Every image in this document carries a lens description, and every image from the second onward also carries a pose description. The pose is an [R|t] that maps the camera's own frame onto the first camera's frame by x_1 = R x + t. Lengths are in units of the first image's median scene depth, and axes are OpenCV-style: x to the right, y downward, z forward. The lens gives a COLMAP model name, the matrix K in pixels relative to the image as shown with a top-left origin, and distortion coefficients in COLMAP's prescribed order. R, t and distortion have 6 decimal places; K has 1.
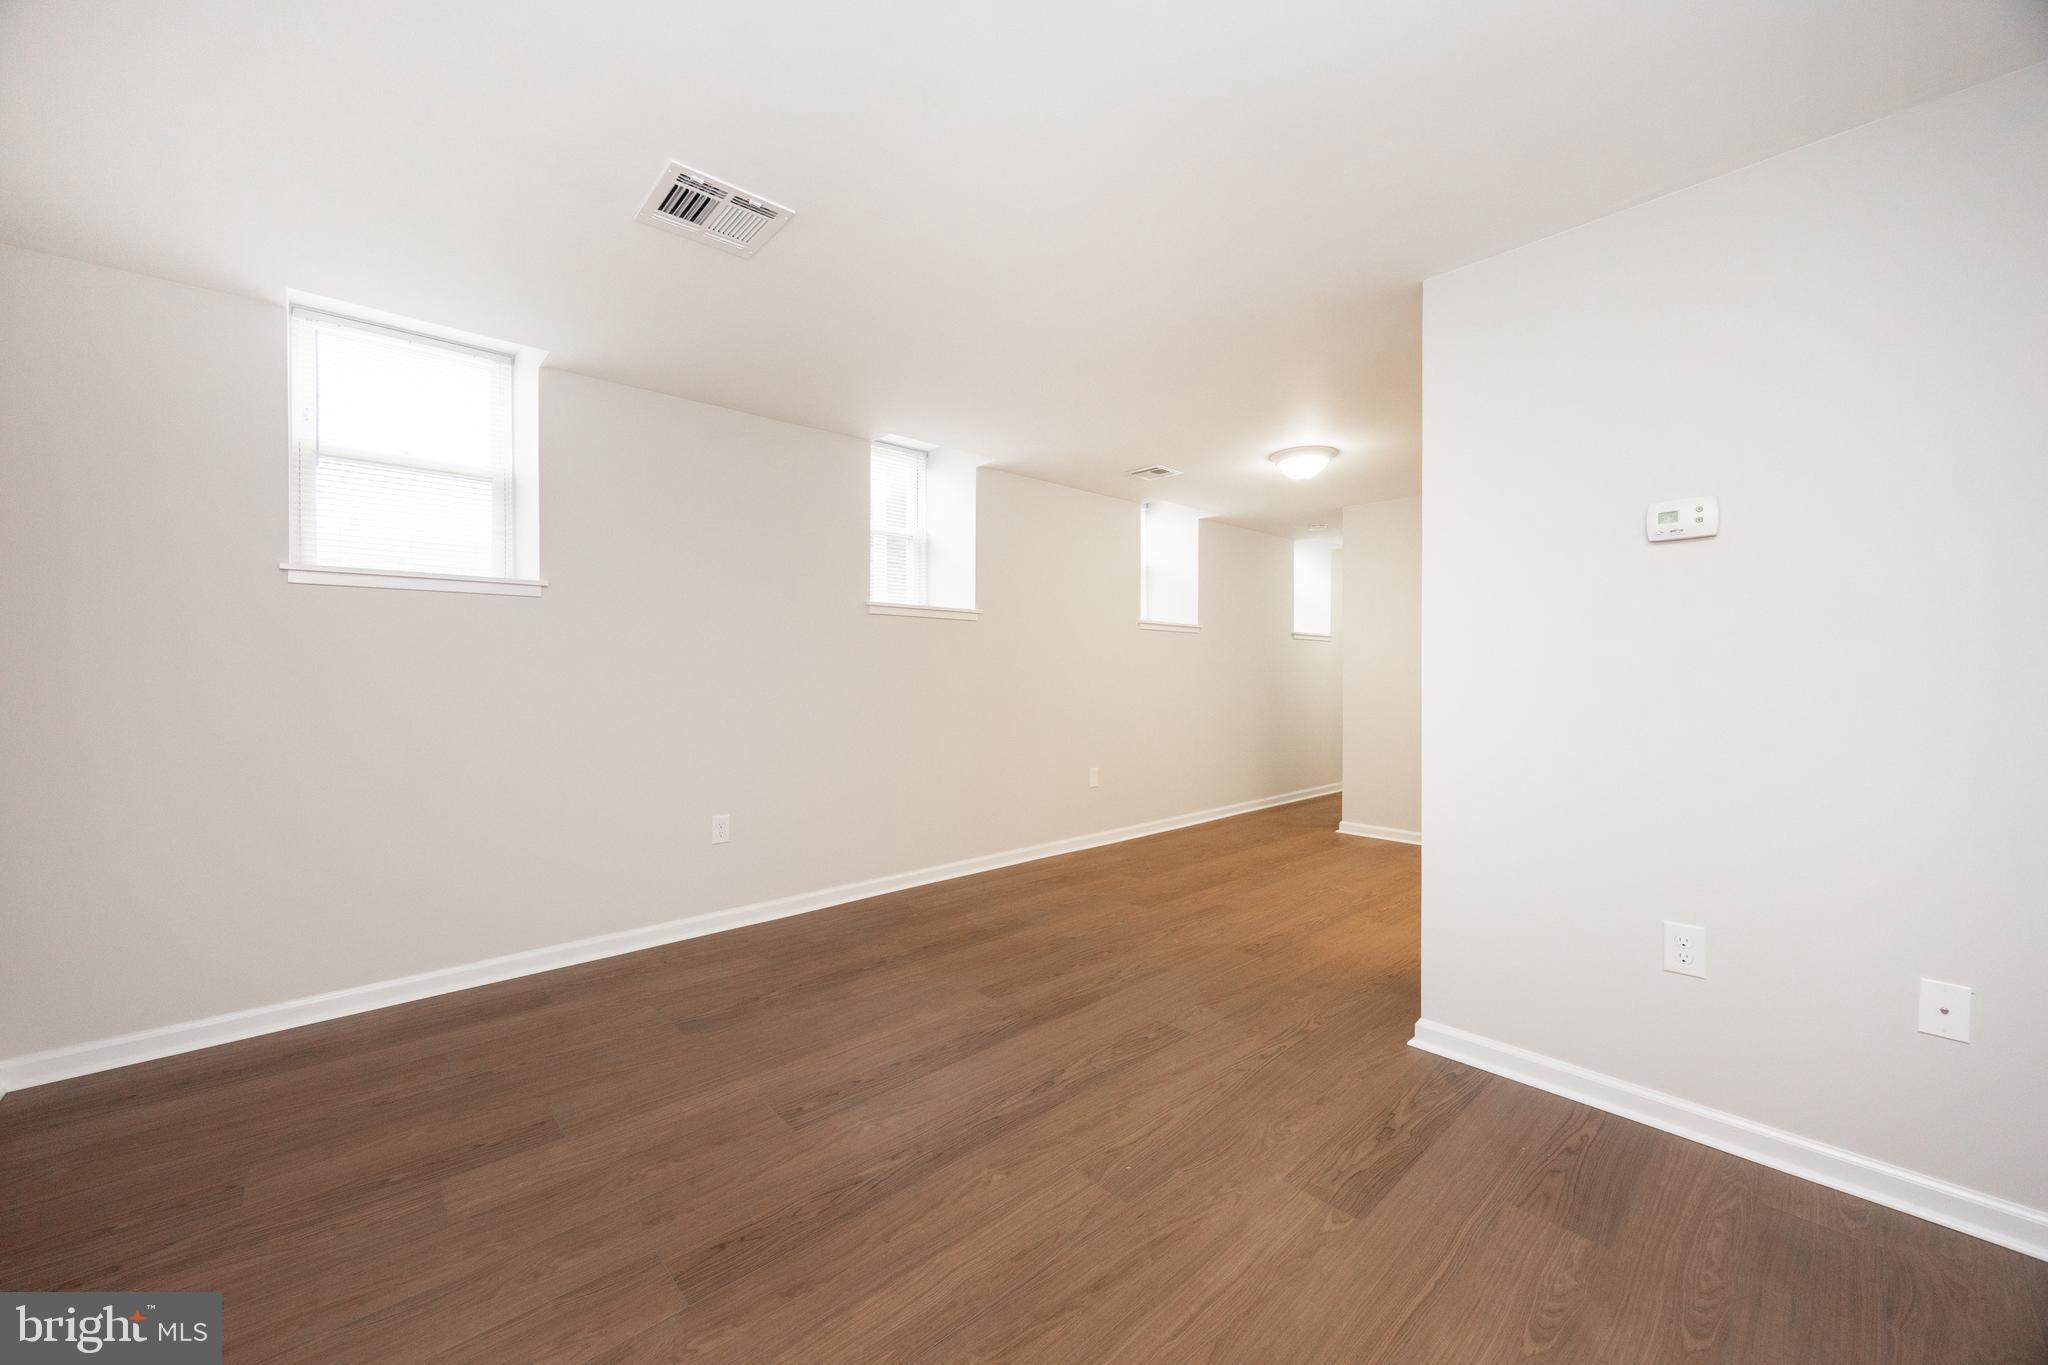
lens RADIAL K [[774.0, 0, 1020.2], [0, 774.0, 685.3], [0, 0, 1]] dist [-0.006308, -0.000031]
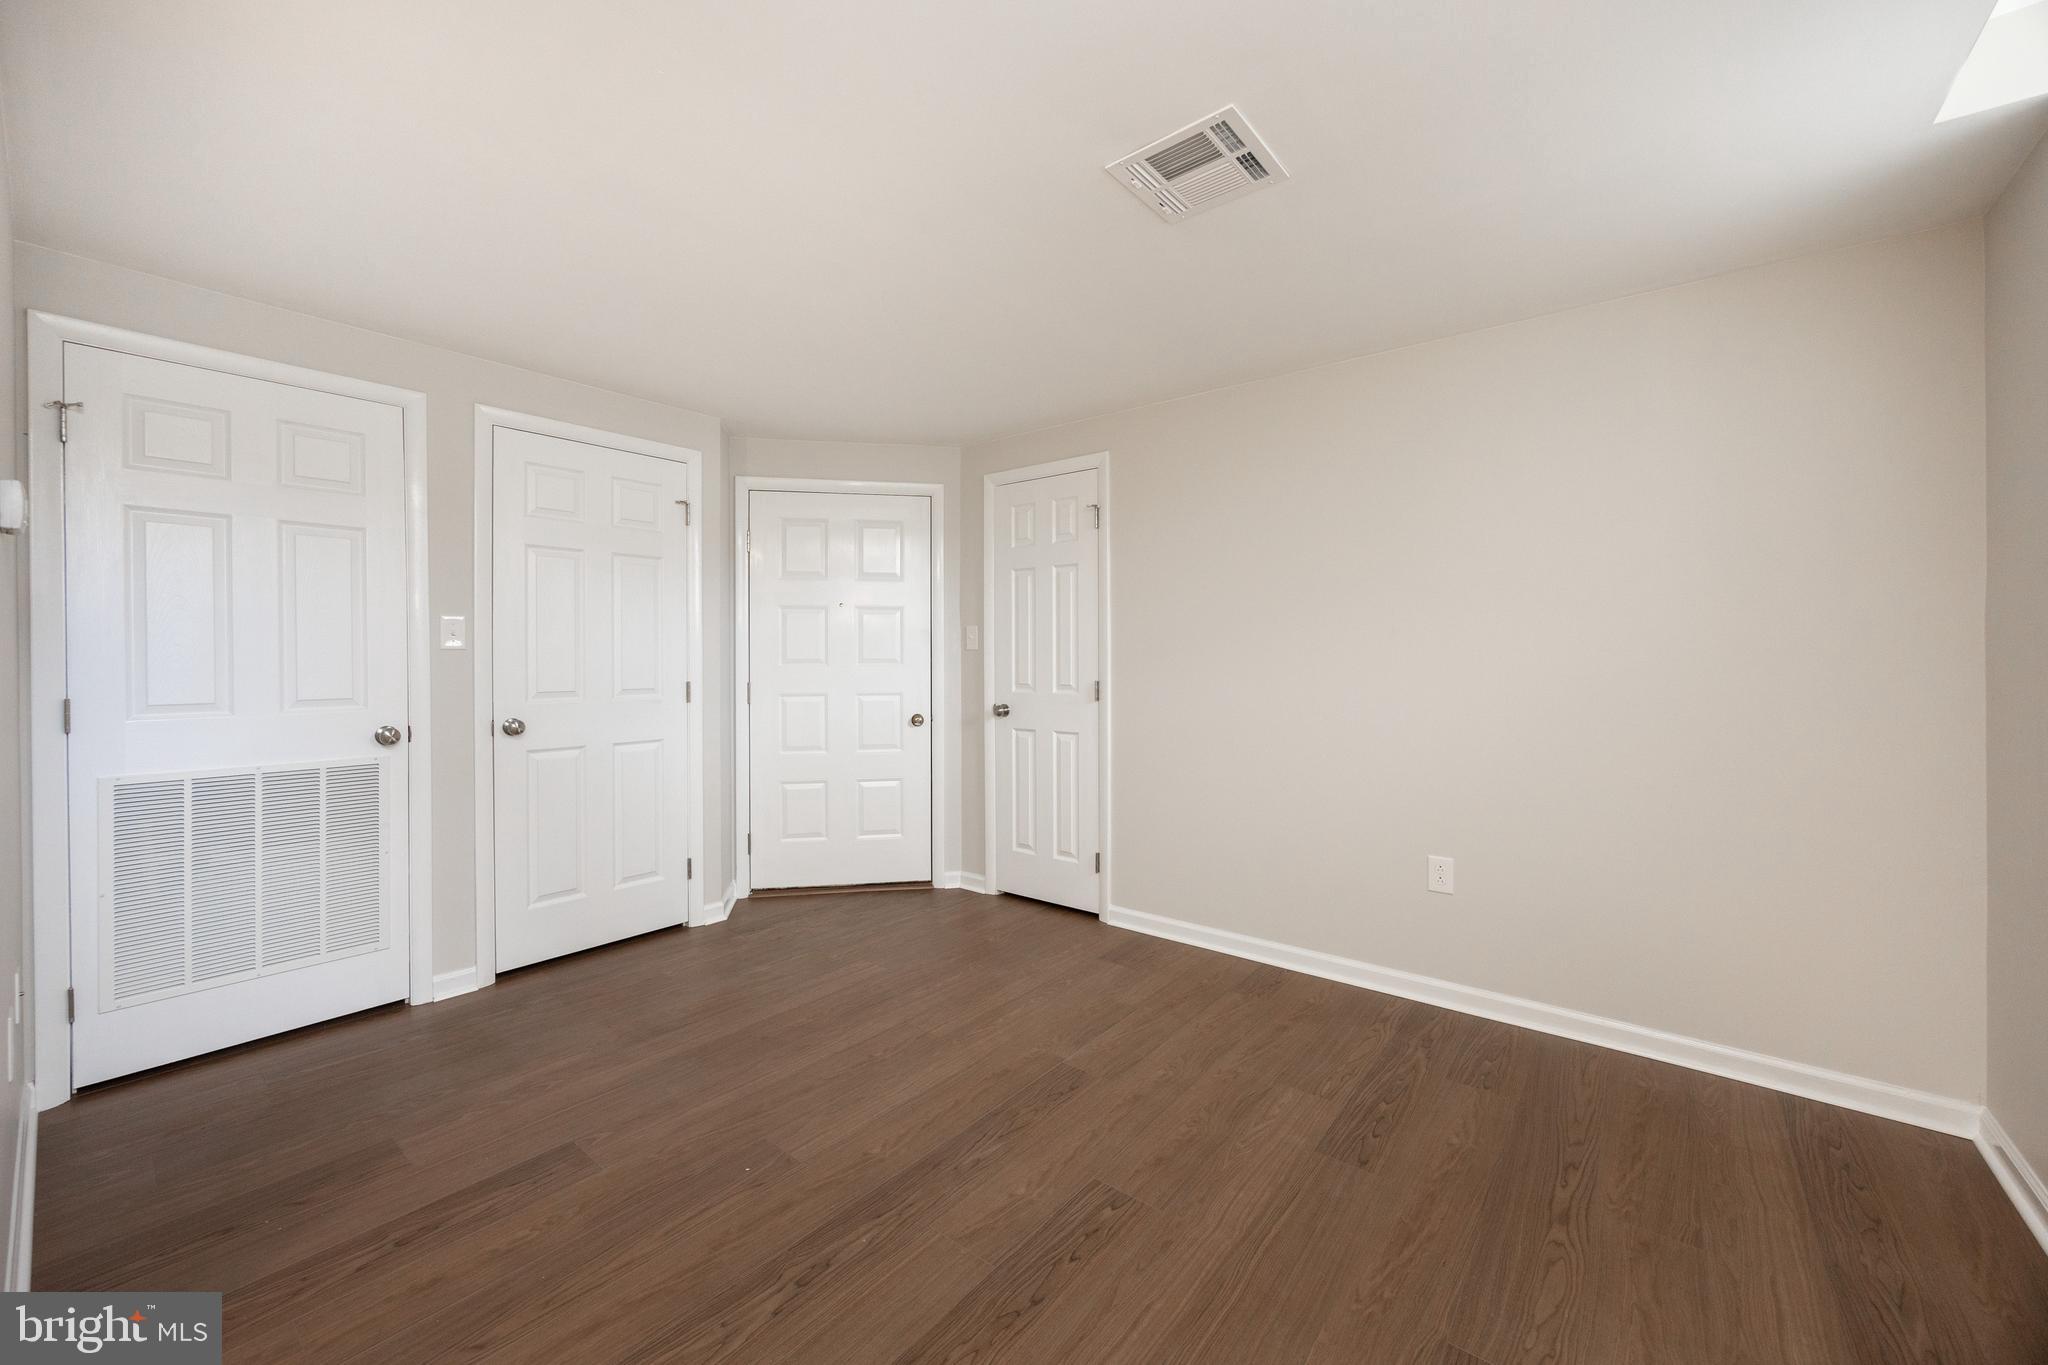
lens RADIAL K [[774.0, 0, 1022.5], [0, 774.0, 662.6], [0, 0, 1]] dist [-0.006308, -0.000031]
pose [[-0.987872, 0.004149, -0.155216, -0.038669], [0.001543, 0.999856, 0.016909, -0.042915], [0.155264, 0.016464, -0.987736, 1.226095]]
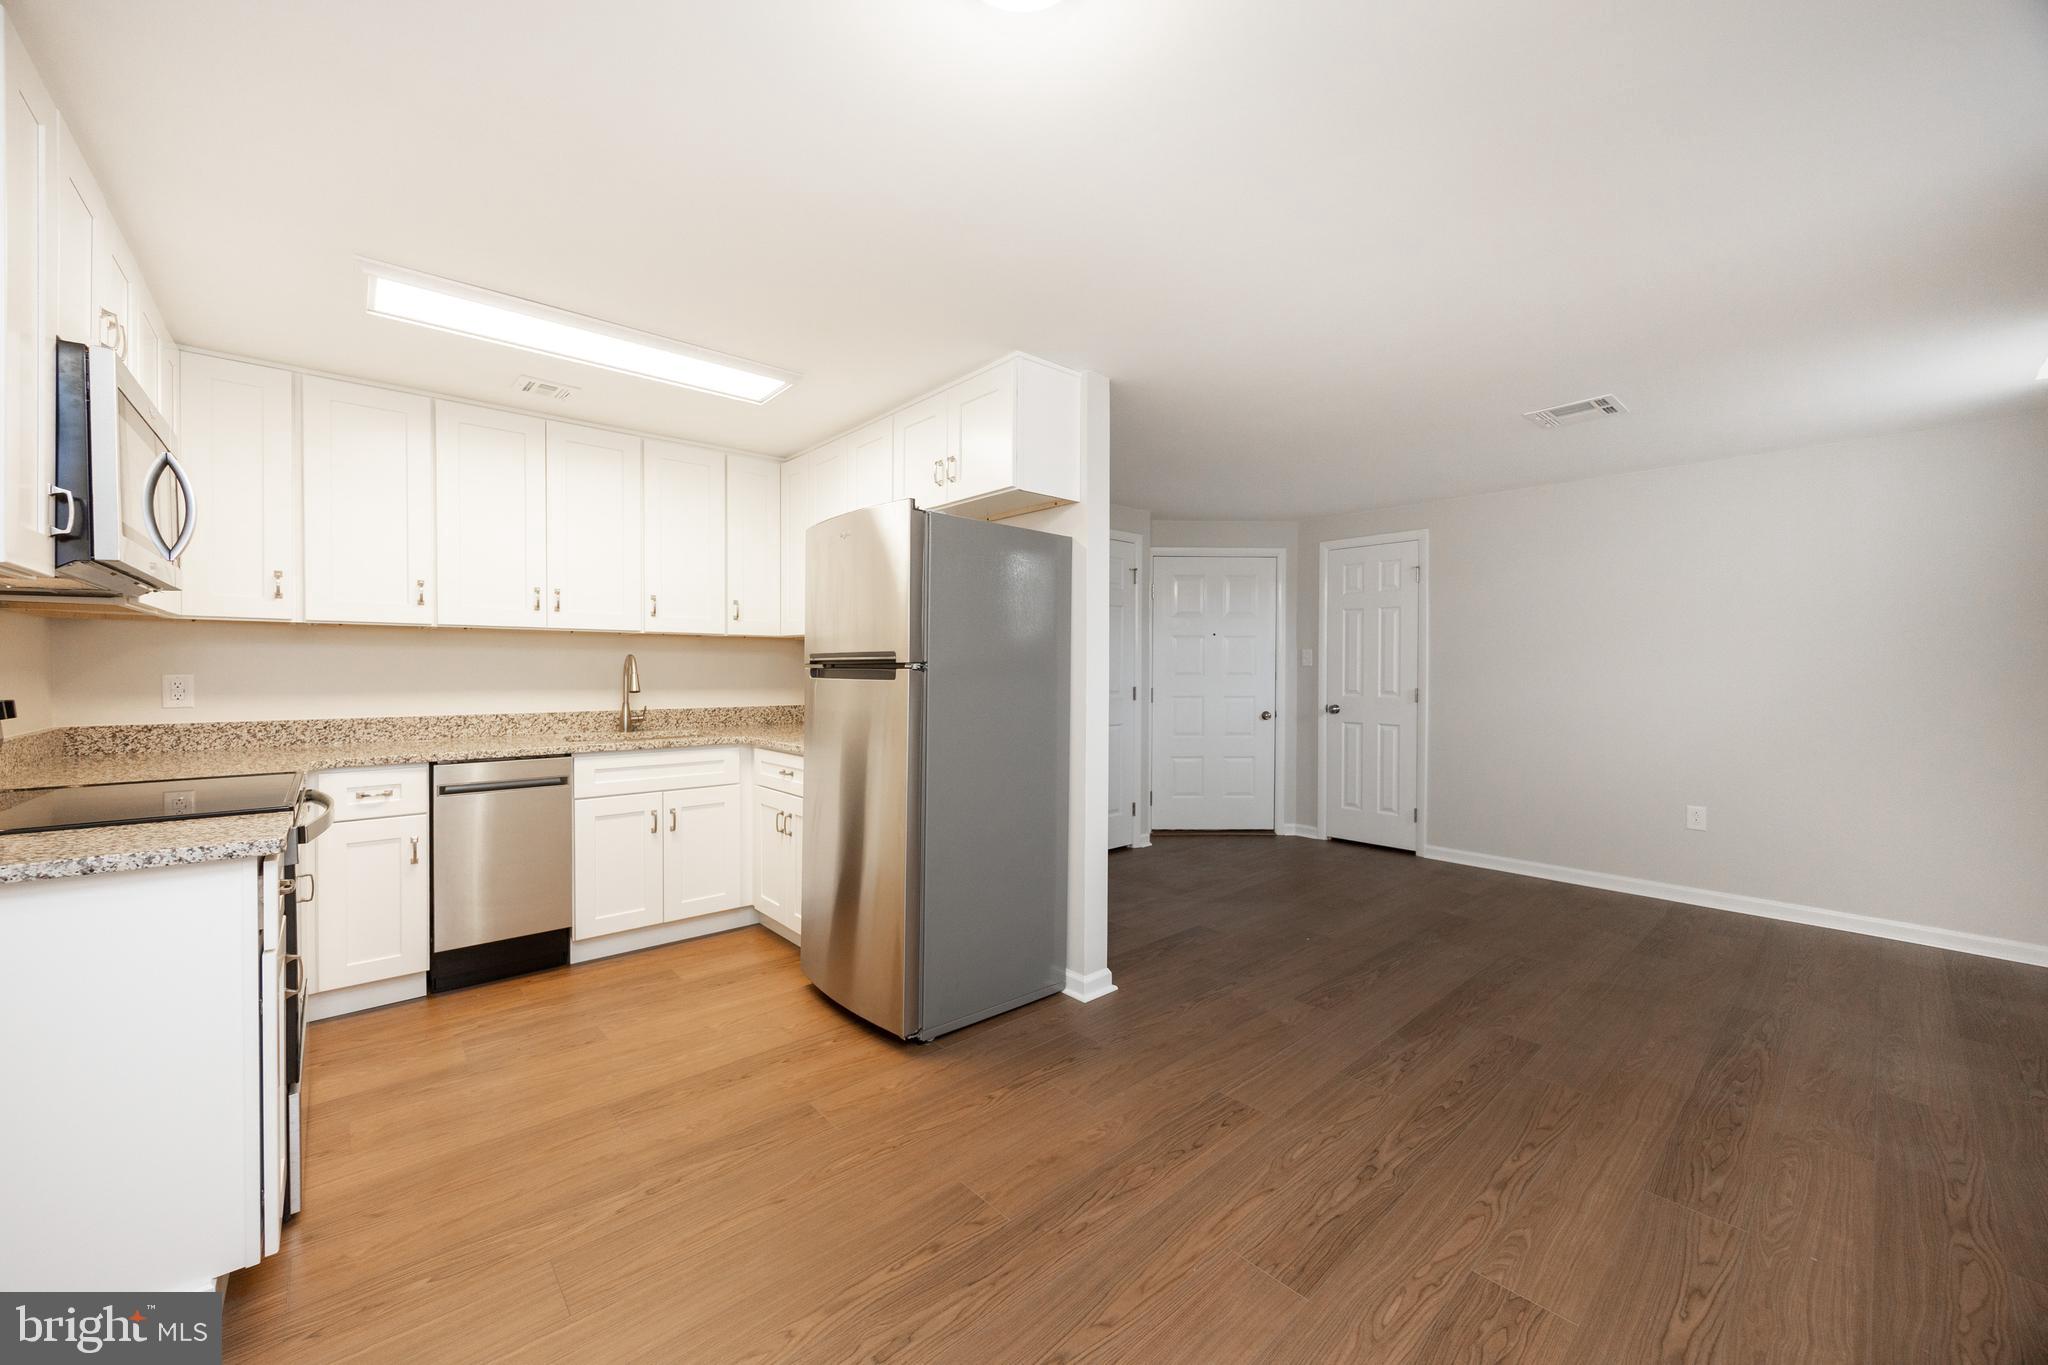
lens RADIAL K [[774.0, 0, 1023.5], [0, 774.0, 675.1], [0, 0, 1]] dist [-0.006308, -0.000031]
pose [[-0.999980, 0.000201, 0.006277, 0.507005], [0.000317, 0.999830, 0.018460, -0.054540], [-0.006272, 0.018461, -0.999810, 1.763789]]
